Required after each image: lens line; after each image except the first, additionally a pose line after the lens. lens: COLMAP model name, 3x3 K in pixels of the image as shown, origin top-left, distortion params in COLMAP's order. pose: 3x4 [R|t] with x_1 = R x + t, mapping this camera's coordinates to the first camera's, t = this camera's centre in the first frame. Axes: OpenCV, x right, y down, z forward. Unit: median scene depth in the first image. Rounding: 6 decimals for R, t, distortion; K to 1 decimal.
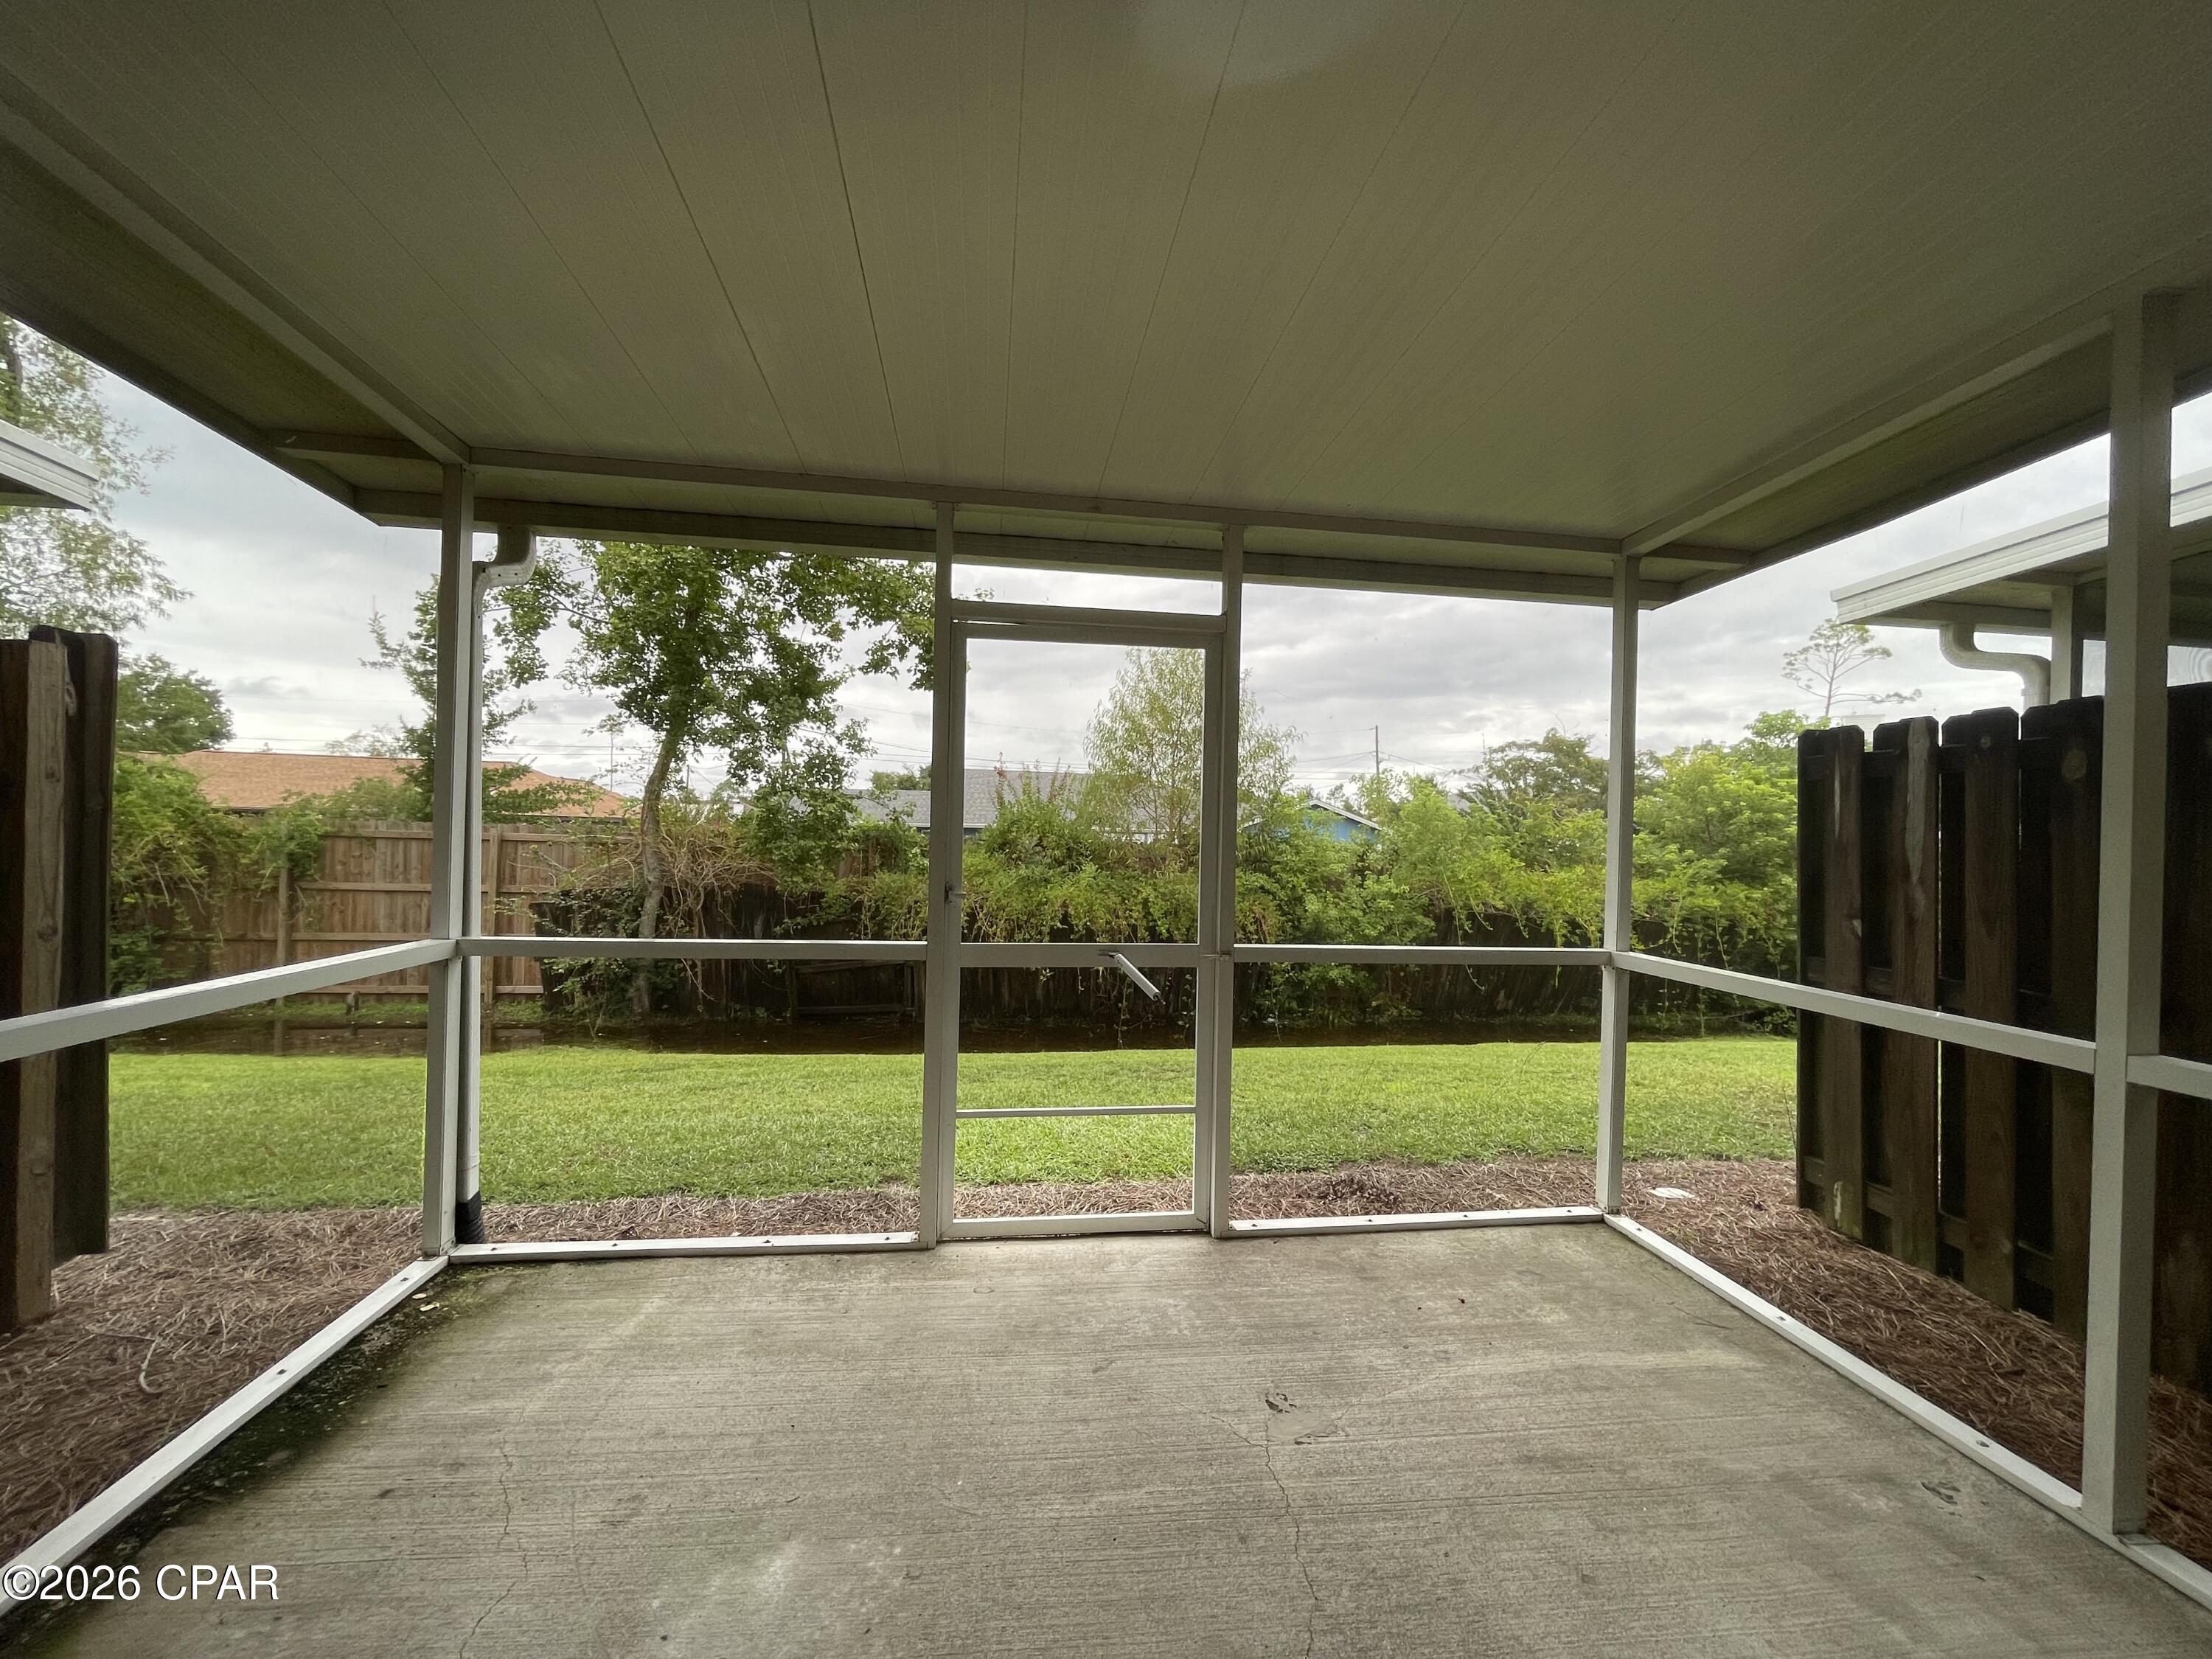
lens RADIAL K [[880.2, 0, 1106.0], [0, 880.2, 829.5], [0, 0, 1]] dist [0.000941, 0.000086]
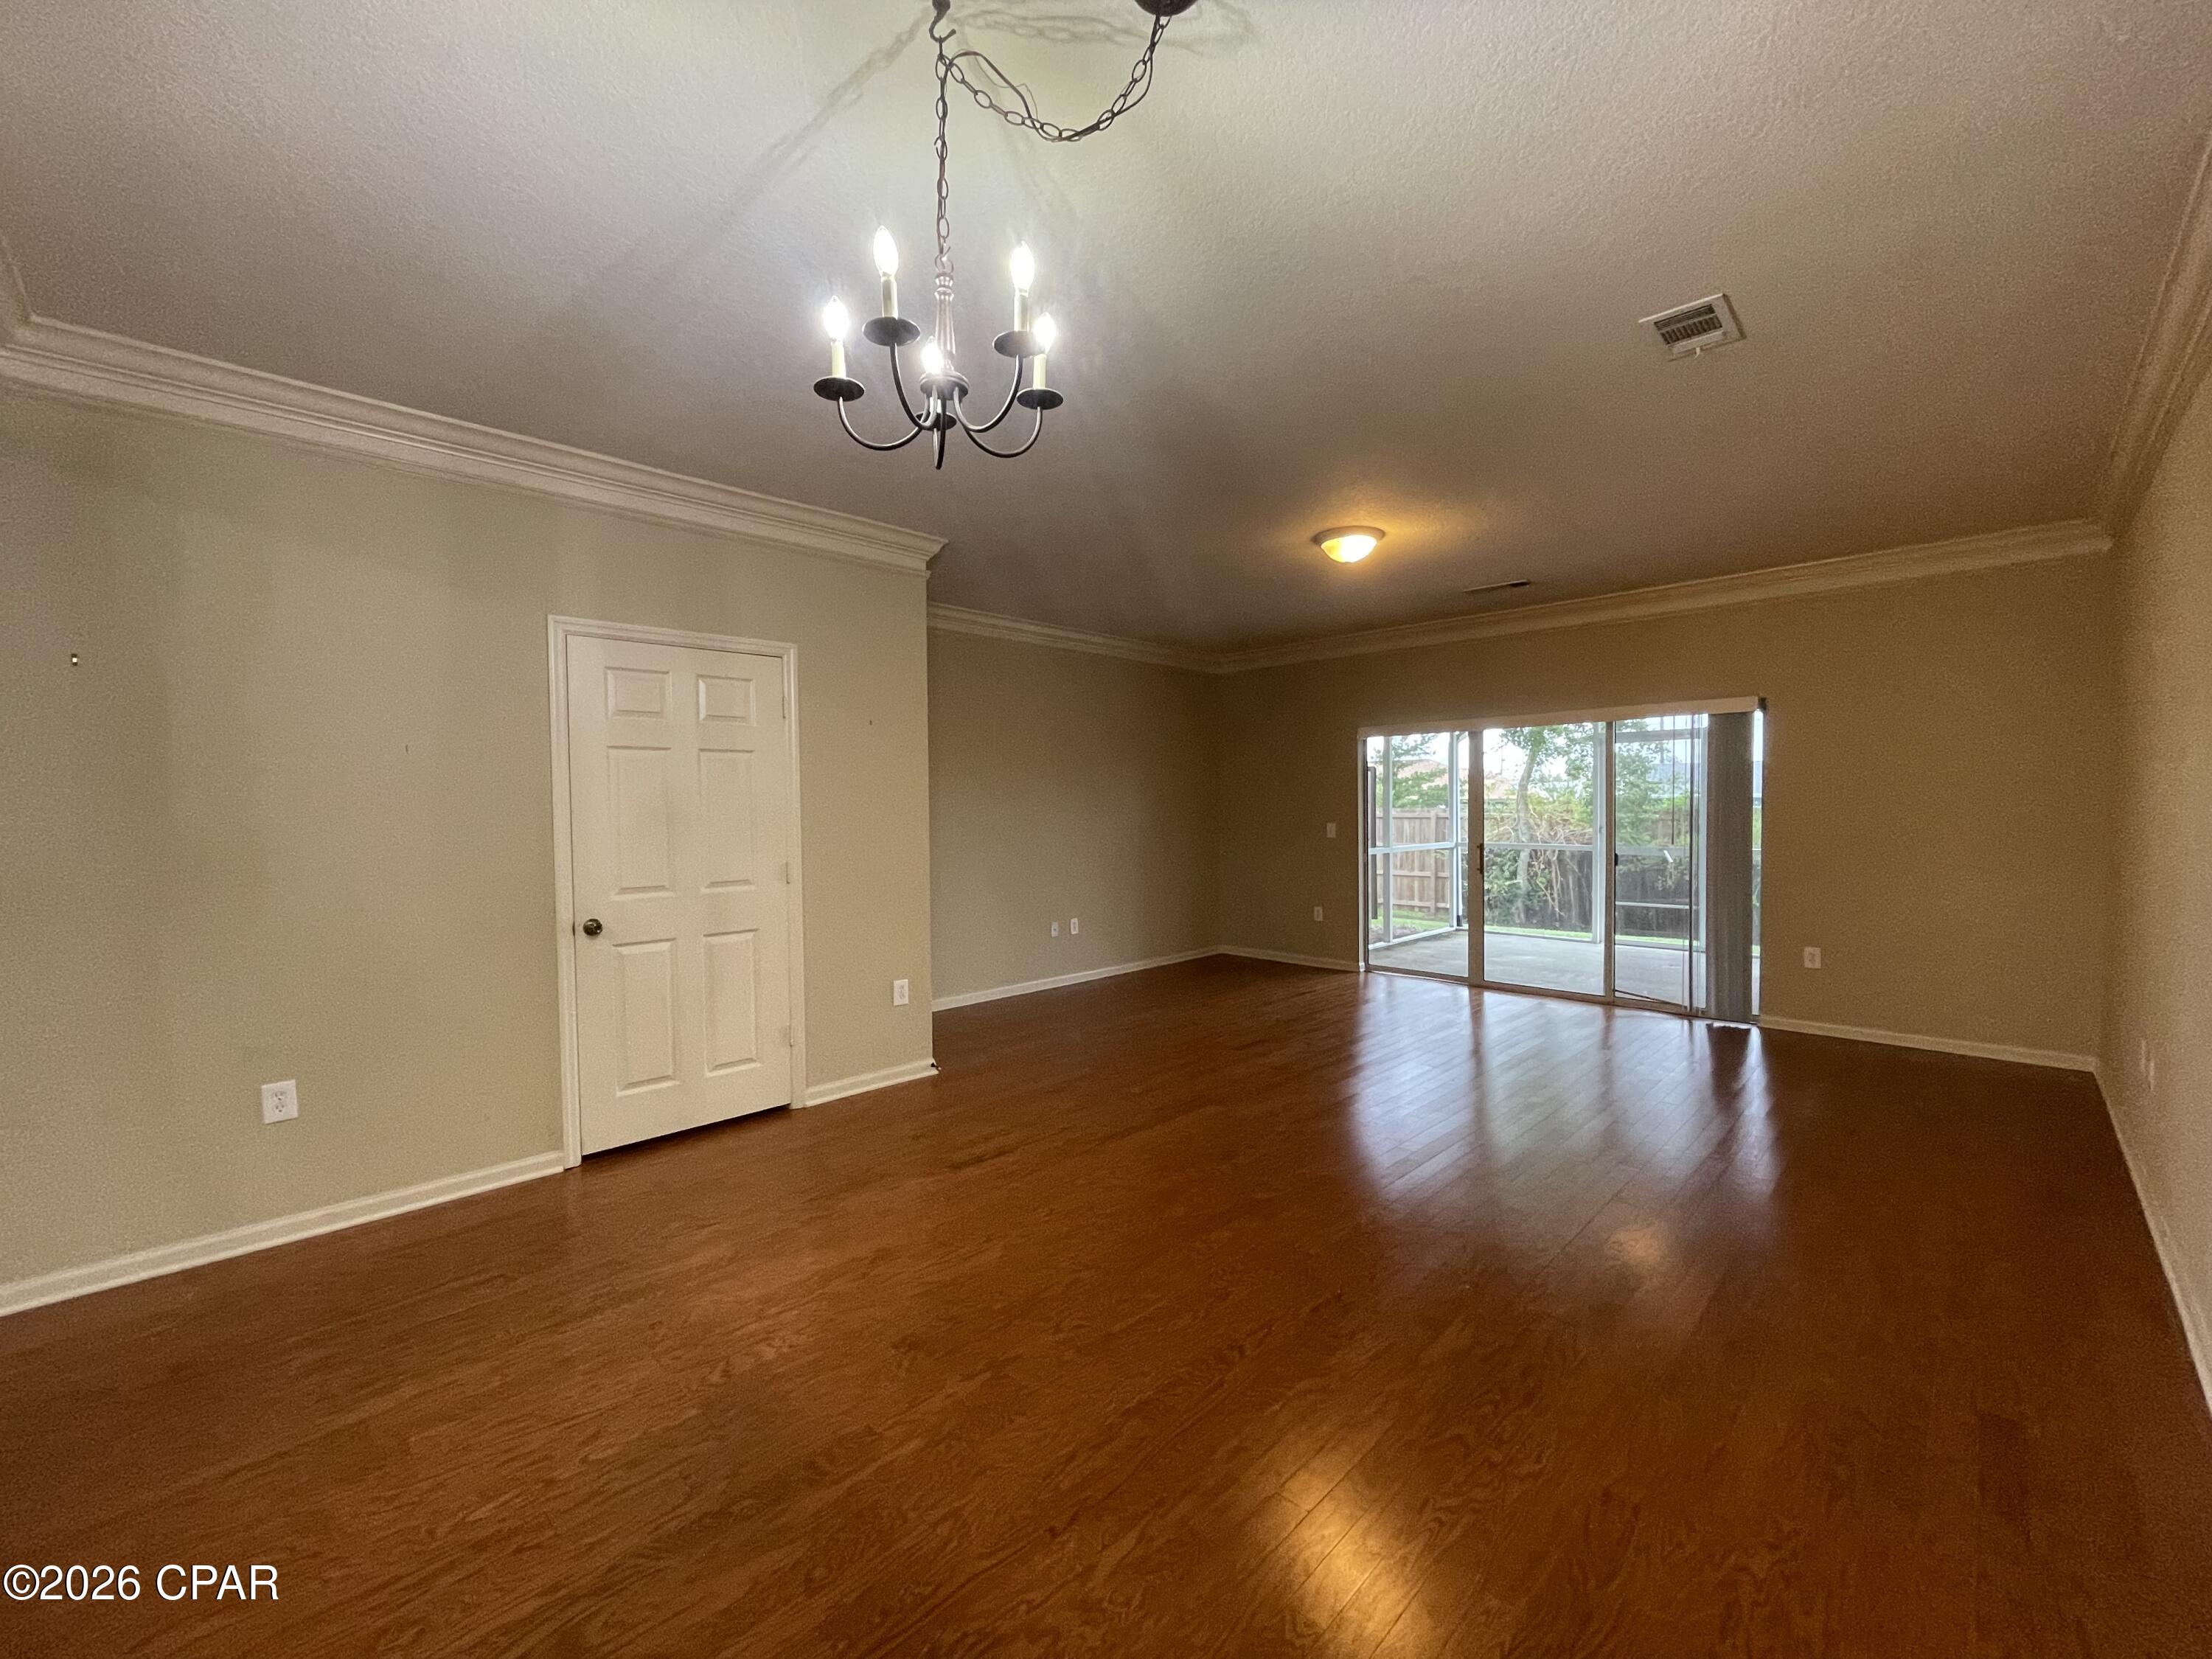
lens RADIAL K [[880.2, 0, 1106.0], [0, 880.2, 829.5], [0, 0, 1]] dist [0.000941, 0.000086]
pose [[0.596330, -0.009343, -0.802685, 0.321234], [0.024753, 0.999671, 0.006754, 0.007812], [0.802358, -0.023897, 0.596364, -0.574109]]
